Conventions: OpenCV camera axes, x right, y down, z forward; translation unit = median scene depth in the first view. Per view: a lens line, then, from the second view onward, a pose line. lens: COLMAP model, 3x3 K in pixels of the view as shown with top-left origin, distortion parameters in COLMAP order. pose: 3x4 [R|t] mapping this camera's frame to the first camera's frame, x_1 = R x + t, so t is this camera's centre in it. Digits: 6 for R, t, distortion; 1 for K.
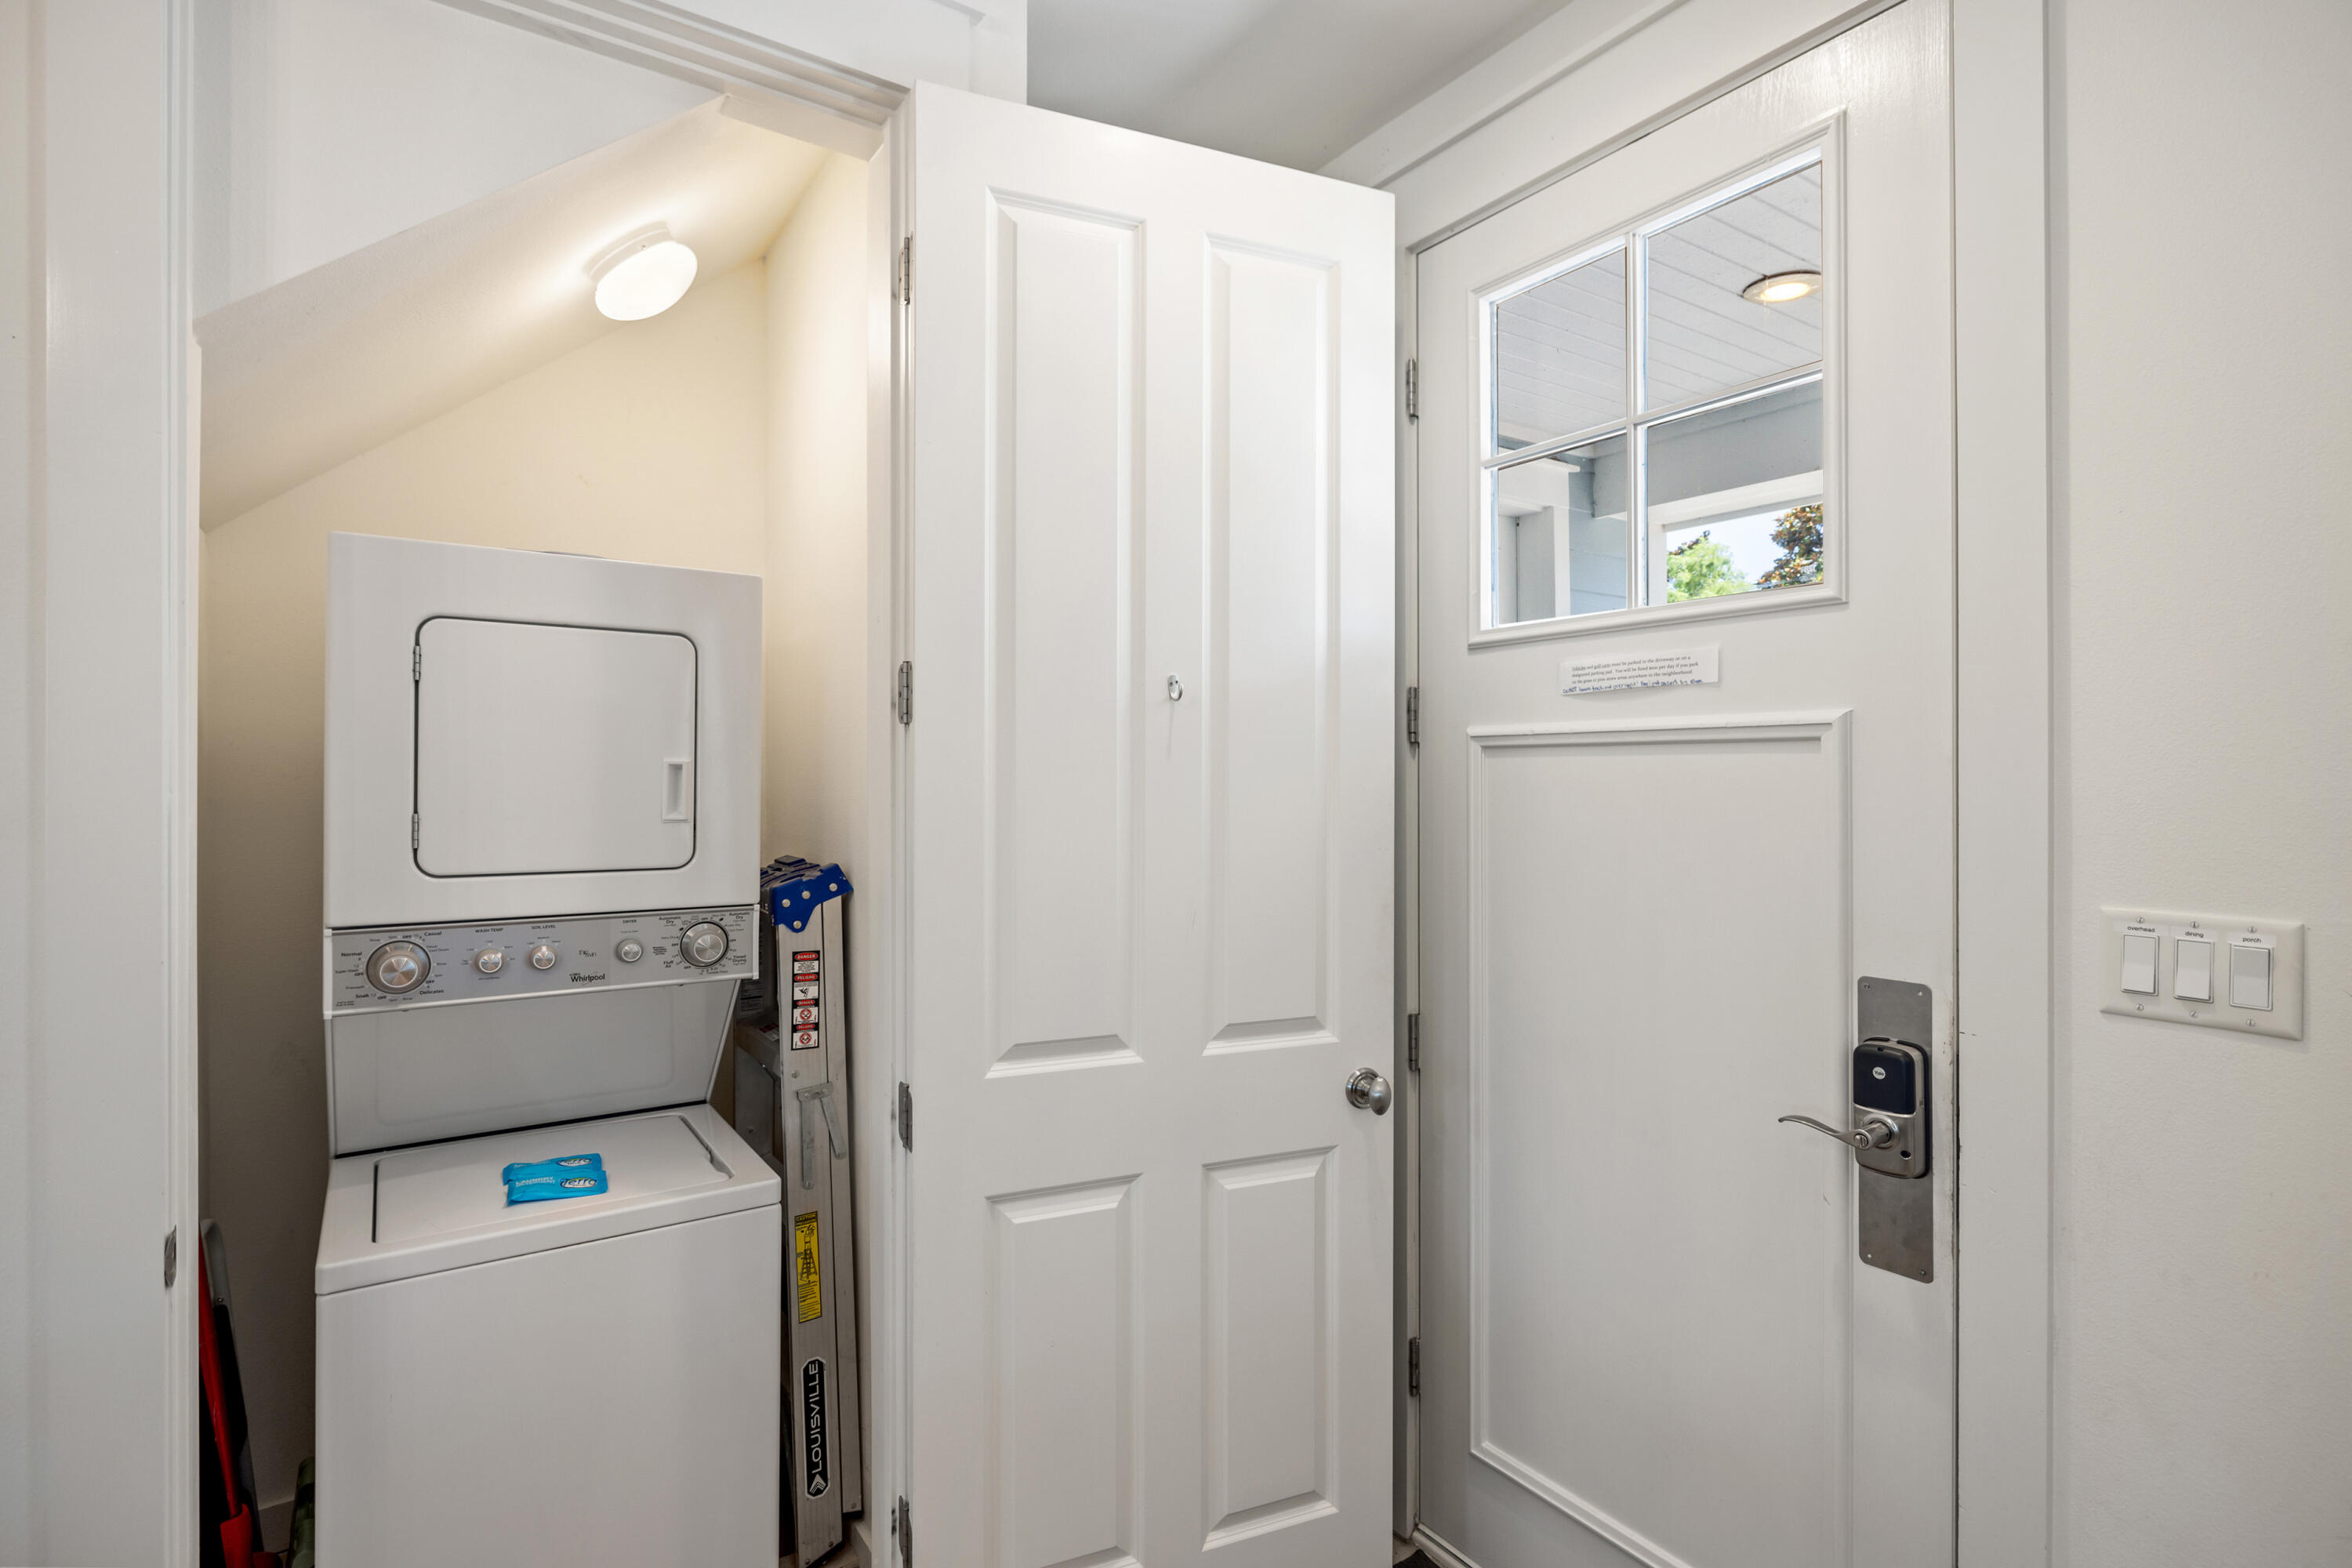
lens RADIAL K [[1108.6, 0, 1190.4], [0, 1108.6, 788.2], [0, 0, 1]] dist [-0.001115, -0.002078]
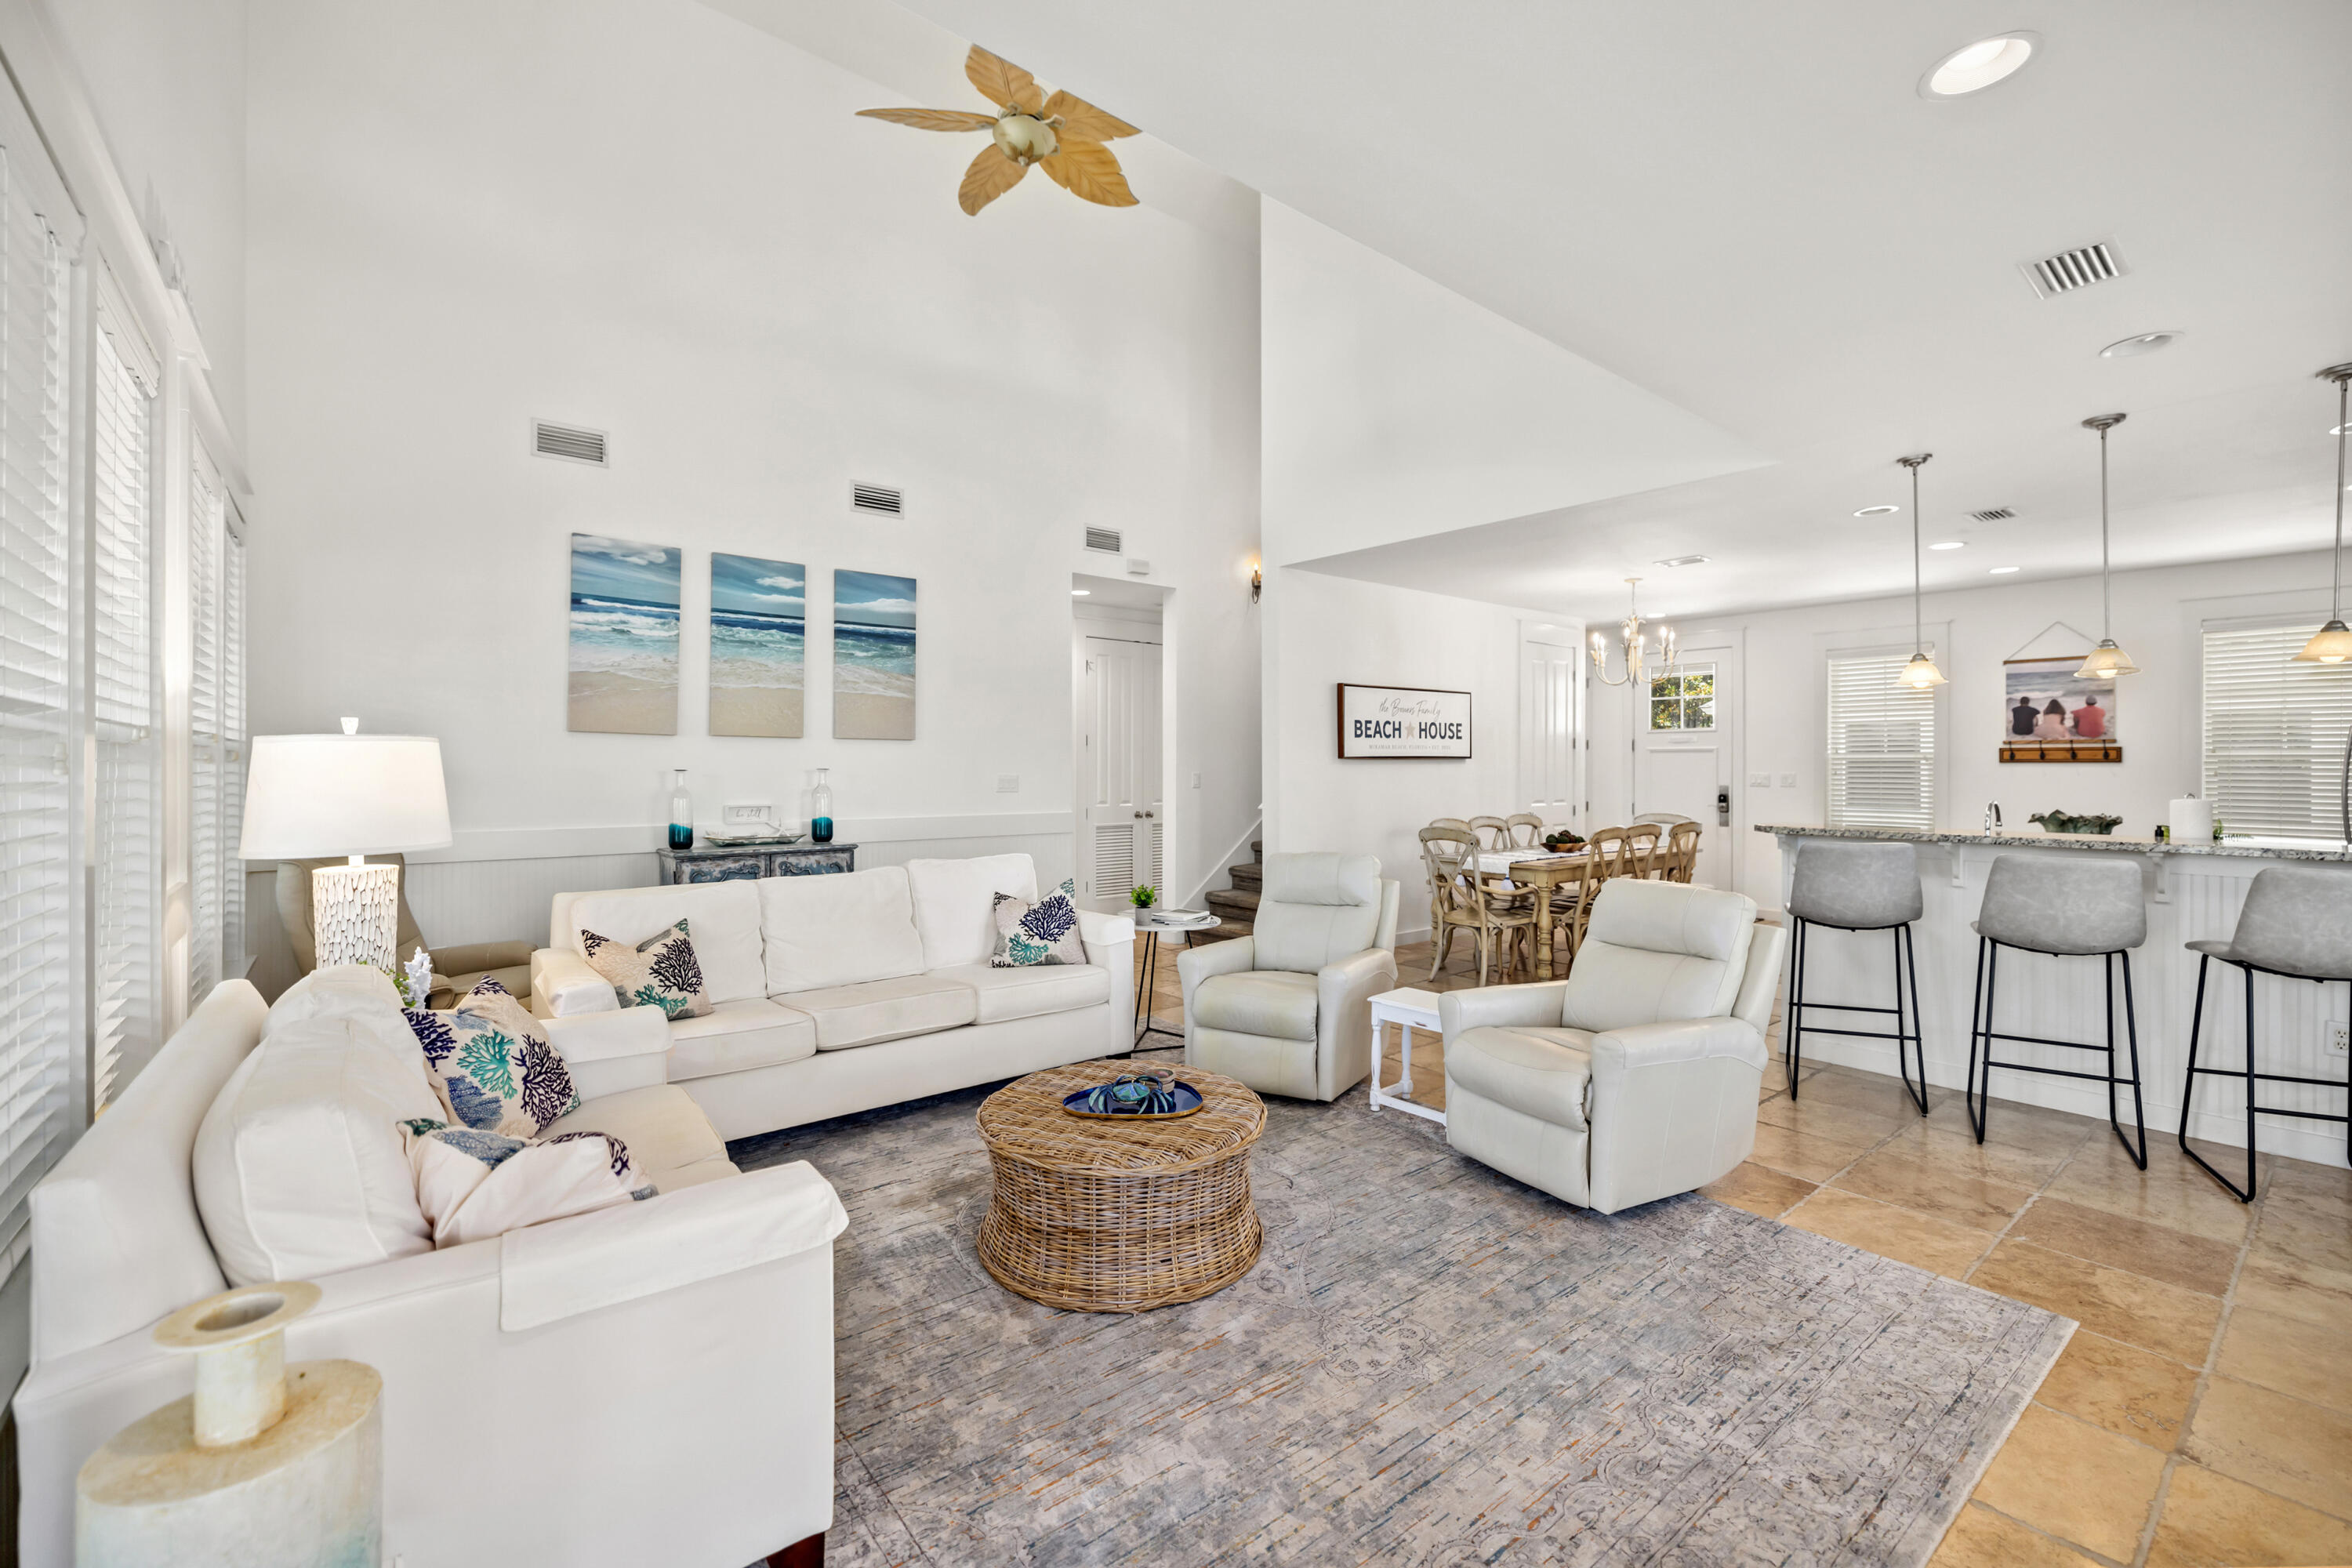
lens RADIAL K [[995.7, 0, 1177.7], [0, 995.7, 773.0], [0, 0, 1]] dist [-0.008903, 0.002471]
pose [[0.996954, 0.003013, 0.077936, -3.371228], [-0.003400, 0.999983, 0.004828, 0.078569], [-0.077920, -0.005078, 0.996947, -5.102777]]
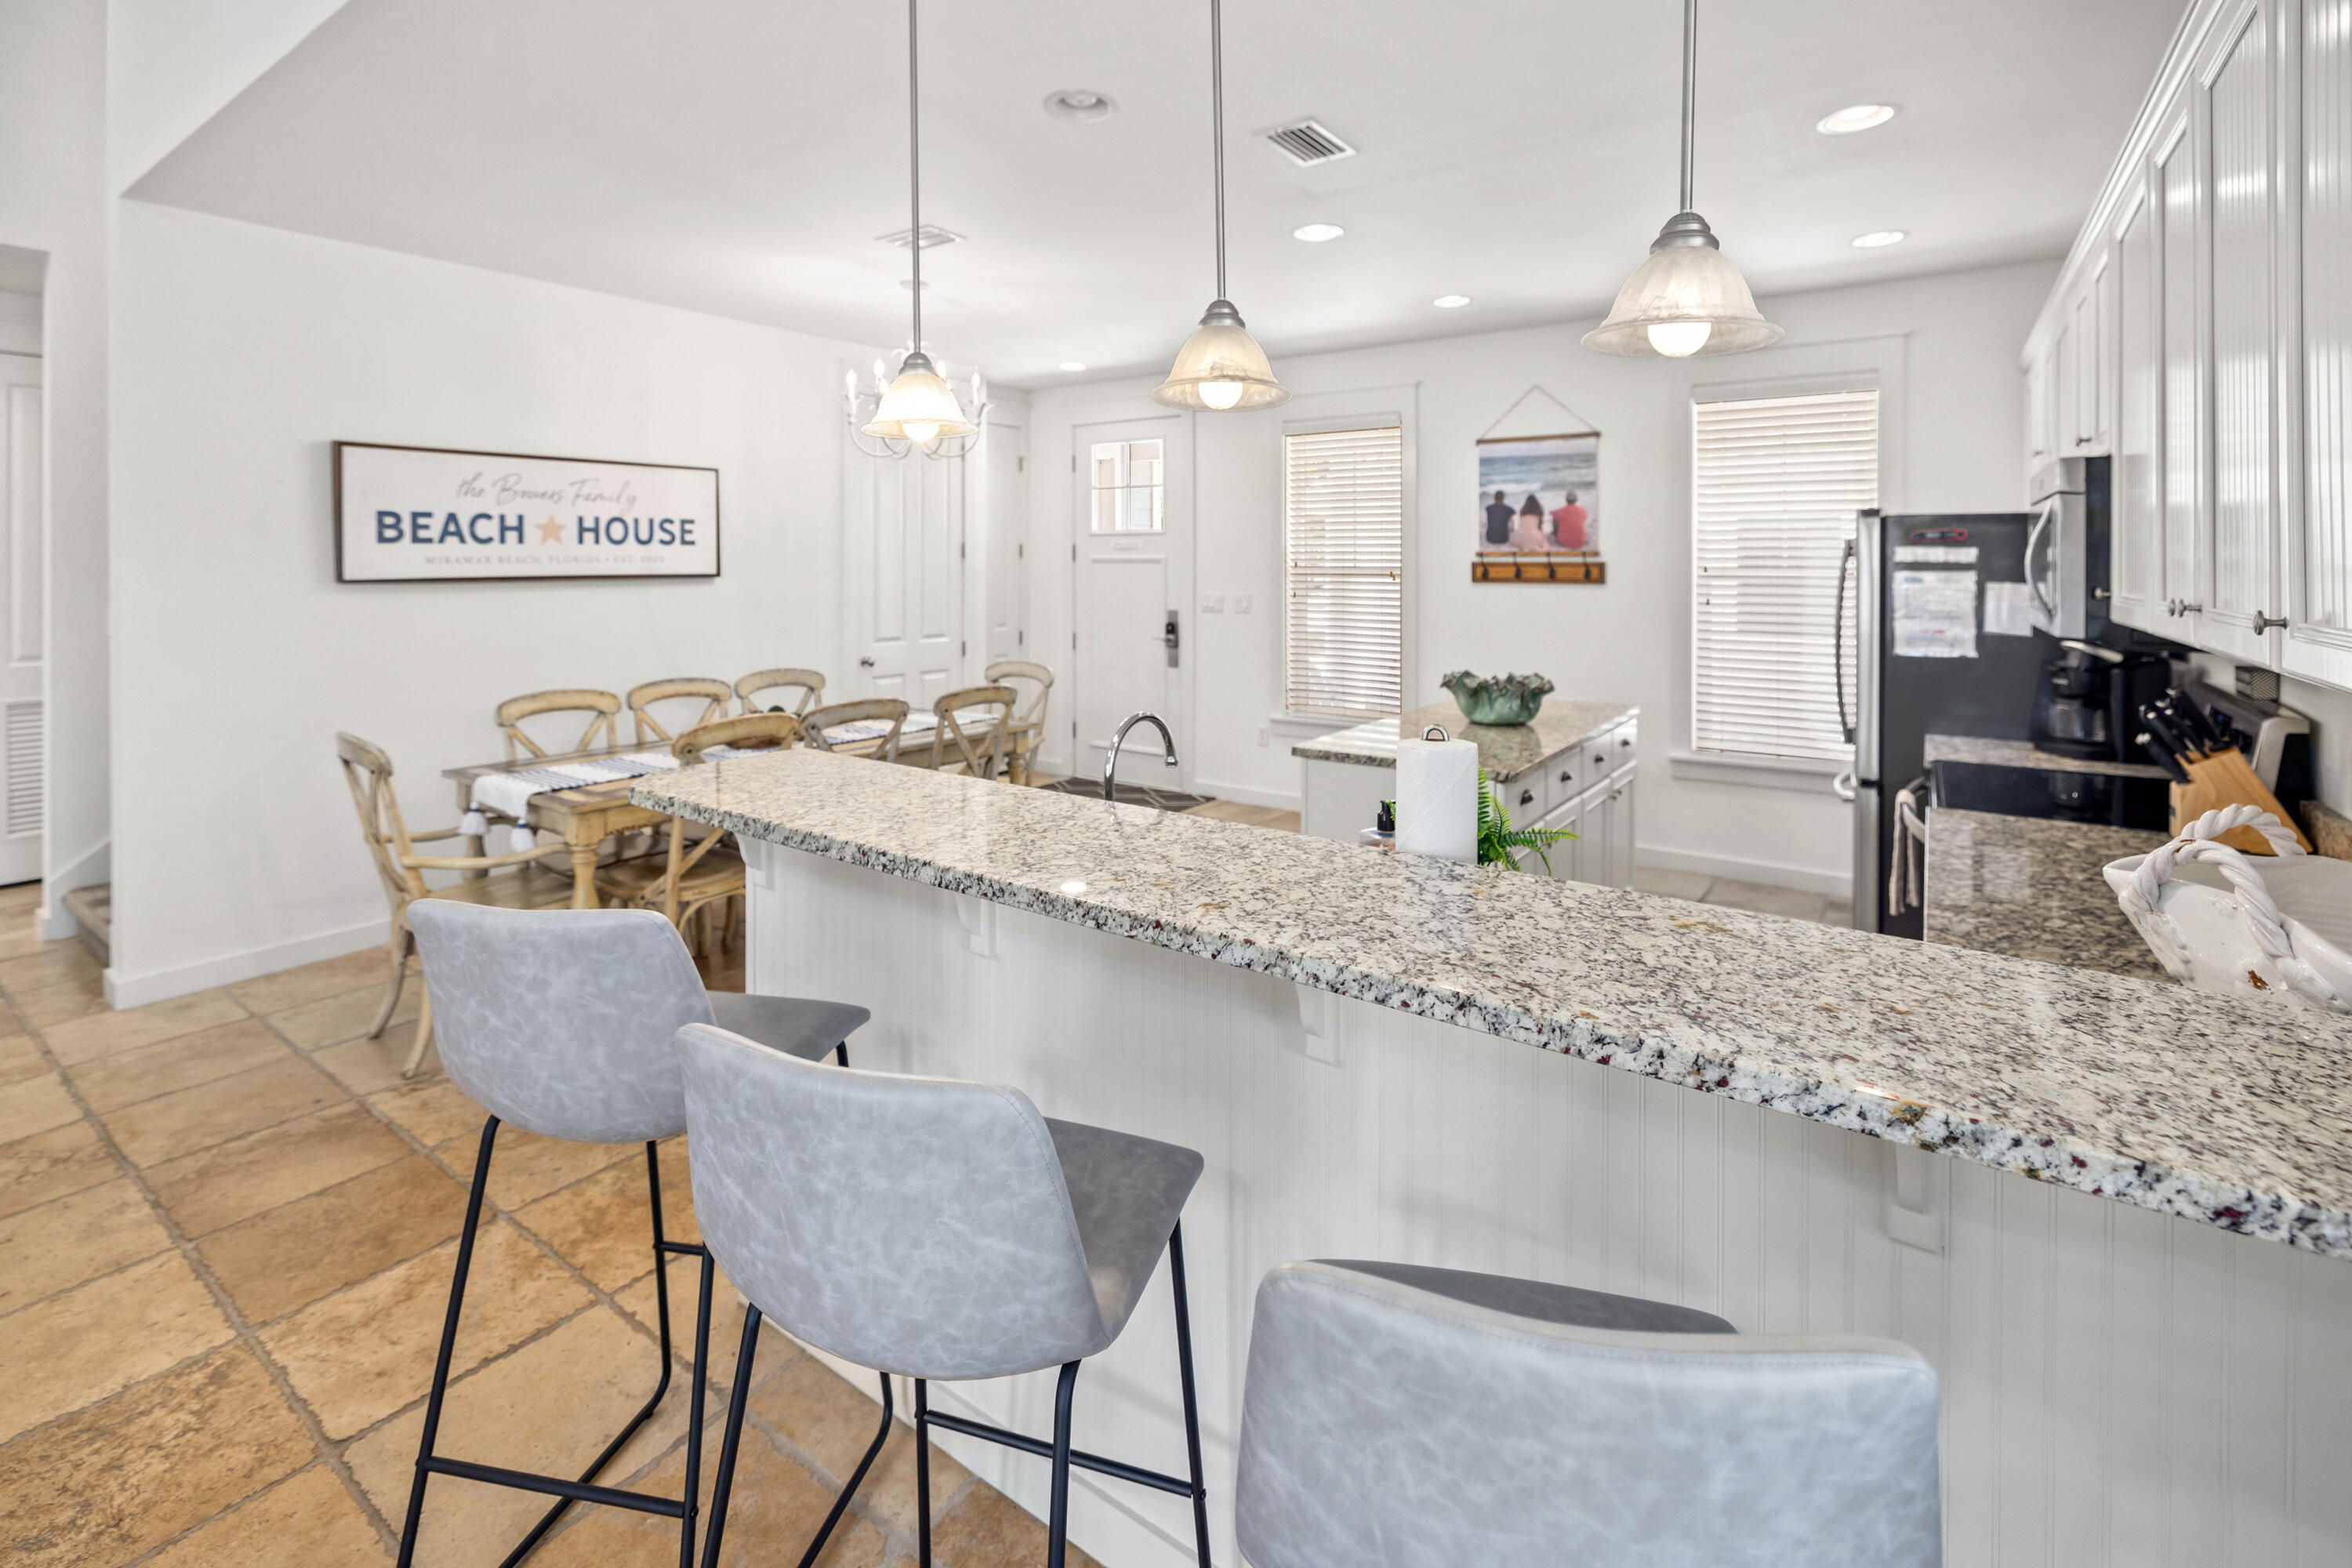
lens RADIAL K [[1062.2, 0, 1172.2], [0, 1062.2, 566.8], [0, 0, 1]] dist [0.003092, -0.002128]
pose [[0.938368, 0.002851, 0.345627, -1.052810], [-0.002976, 0.999996, -0.000168, -0.021945], [-0.345626, -0.000871, 0.938372, -3.569944]]
